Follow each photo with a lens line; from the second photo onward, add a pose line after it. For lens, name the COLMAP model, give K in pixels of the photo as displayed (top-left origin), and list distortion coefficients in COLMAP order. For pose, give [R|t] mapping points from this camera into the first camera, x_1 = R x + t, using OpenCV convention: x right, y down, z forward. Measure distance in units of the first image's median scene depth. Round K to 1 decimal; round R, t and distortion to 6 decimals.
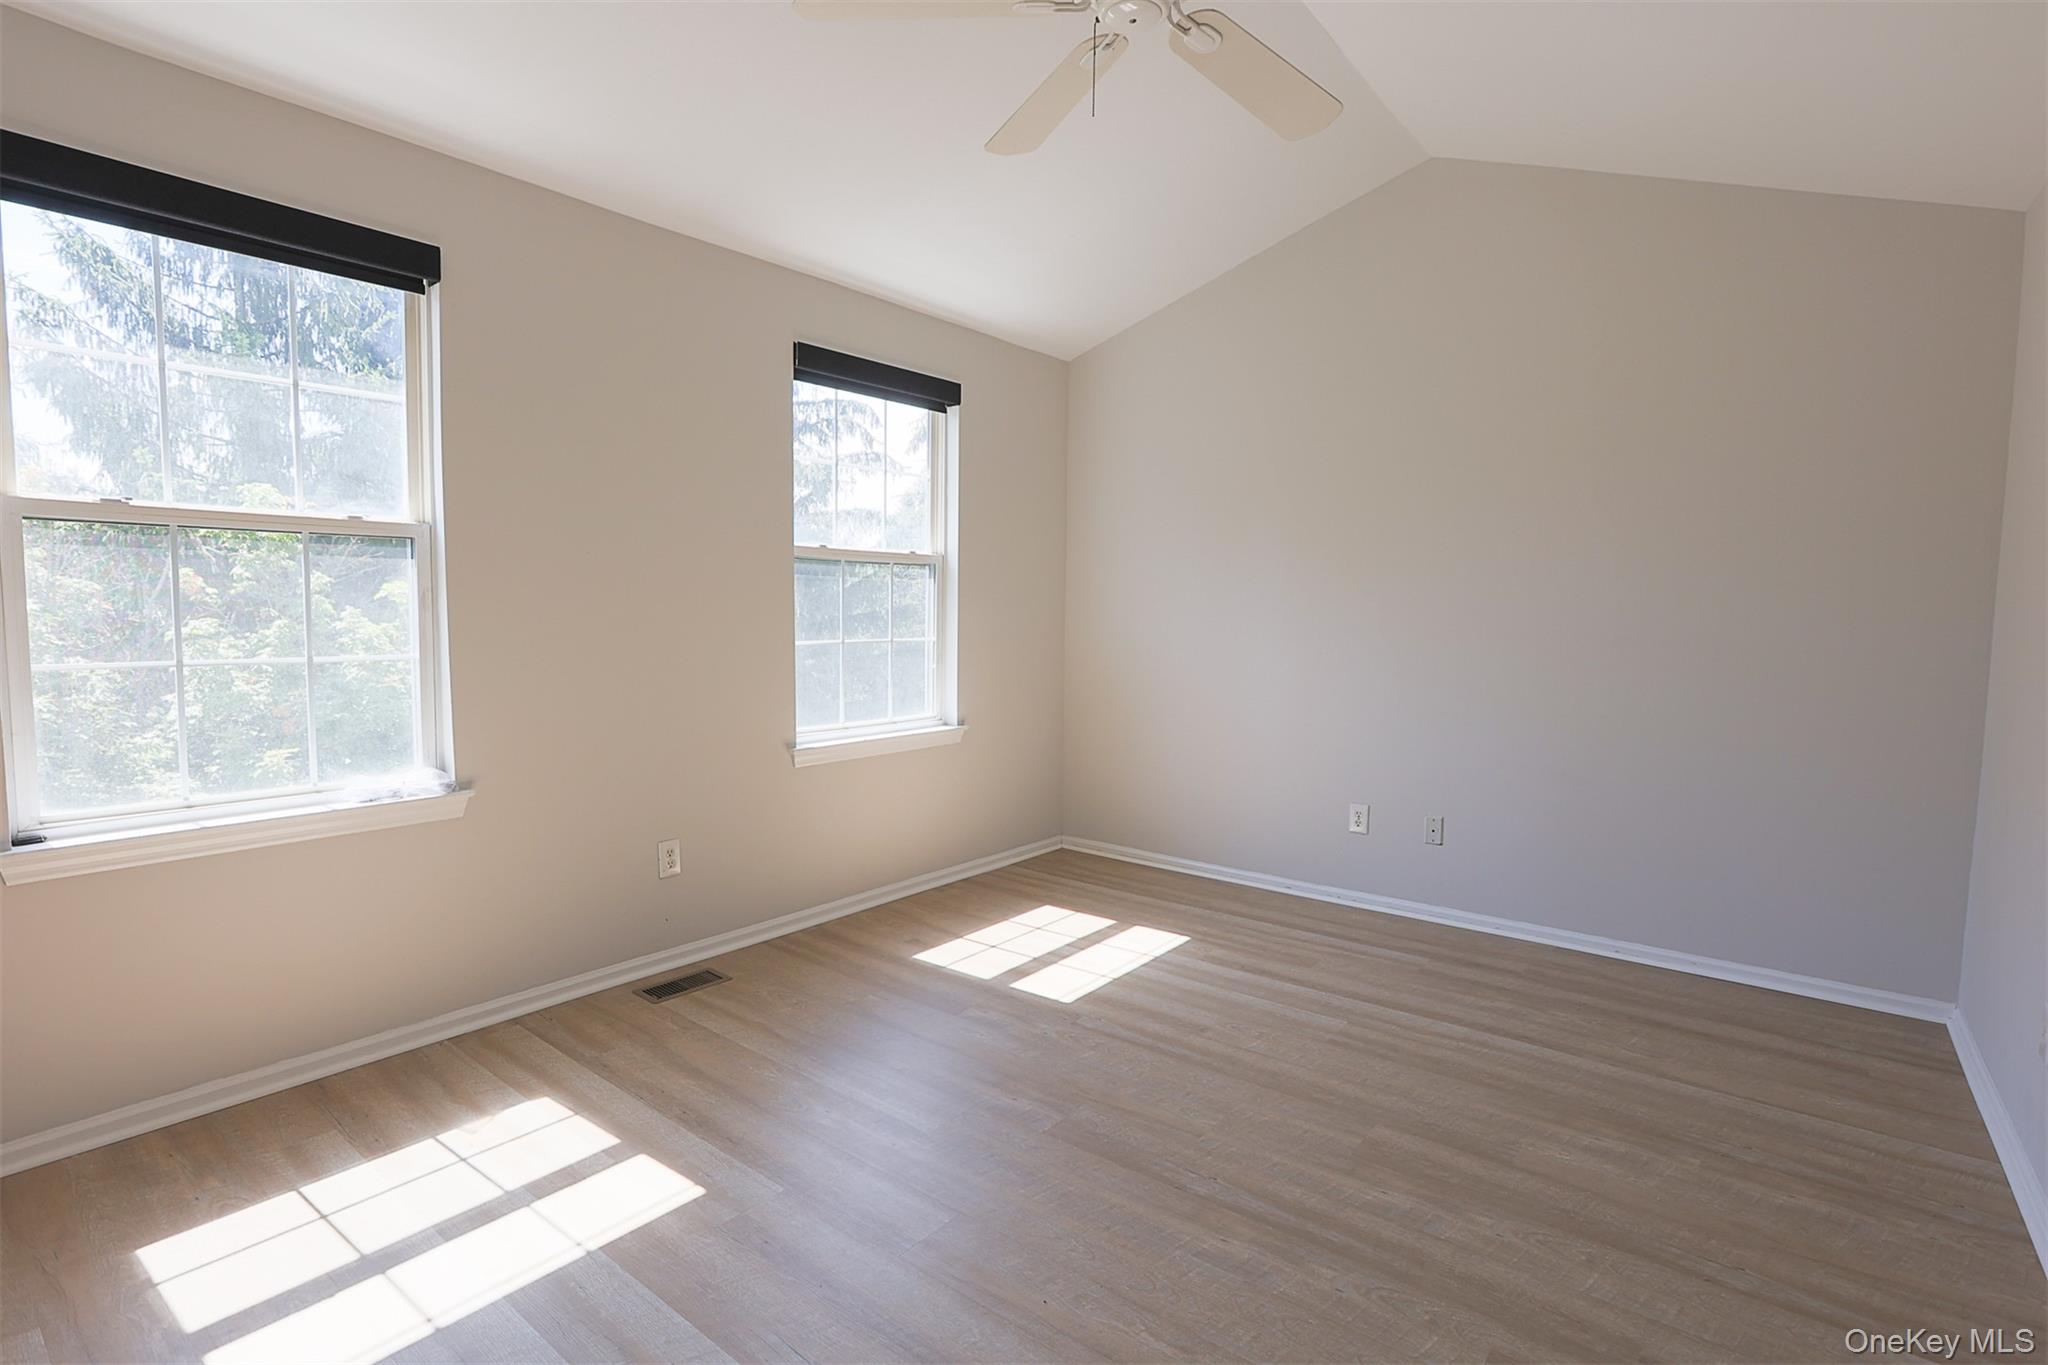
lens RADIAL K [[916.4, 0, 1016.7], [0, 916.4, 684.0], [0, 0, 1]] dist [0.002435, 0.000169]
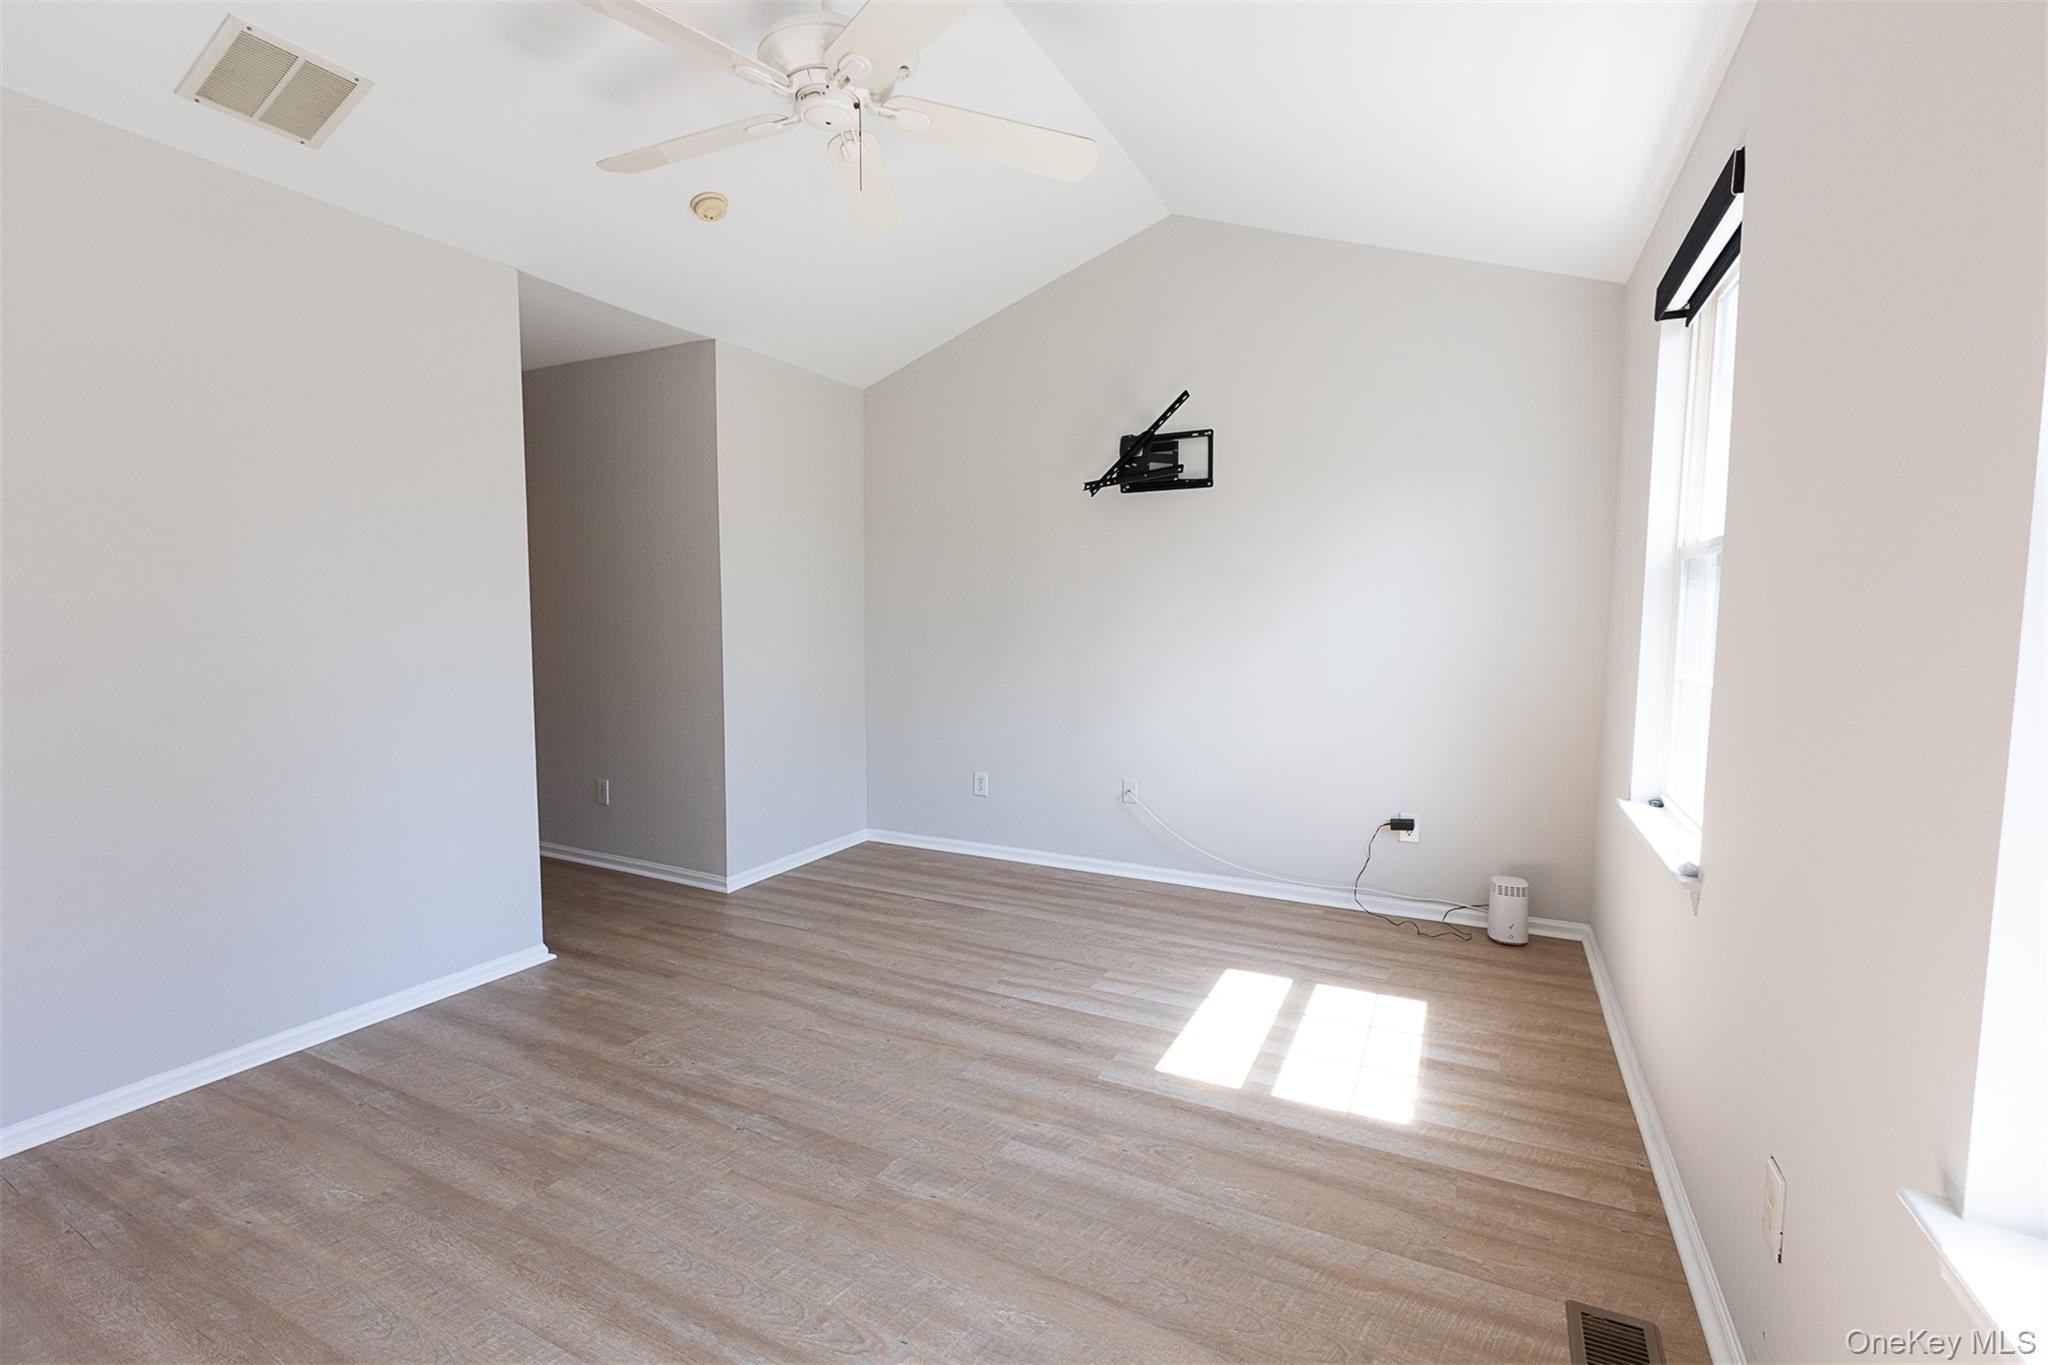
lens RADIAL K [[916.4, 0, 1016.7], [0, 916.4, 684.0], [0, 0, 1]] dist [0.002435, 0.000169]
pose [[-0.980588, -0.004059, -0.196039, 0.102117], [-0.036641, 0.985968, 0.162863, -0.178419], [0.192627, 0.166885, -0.966977, 1.980626]]
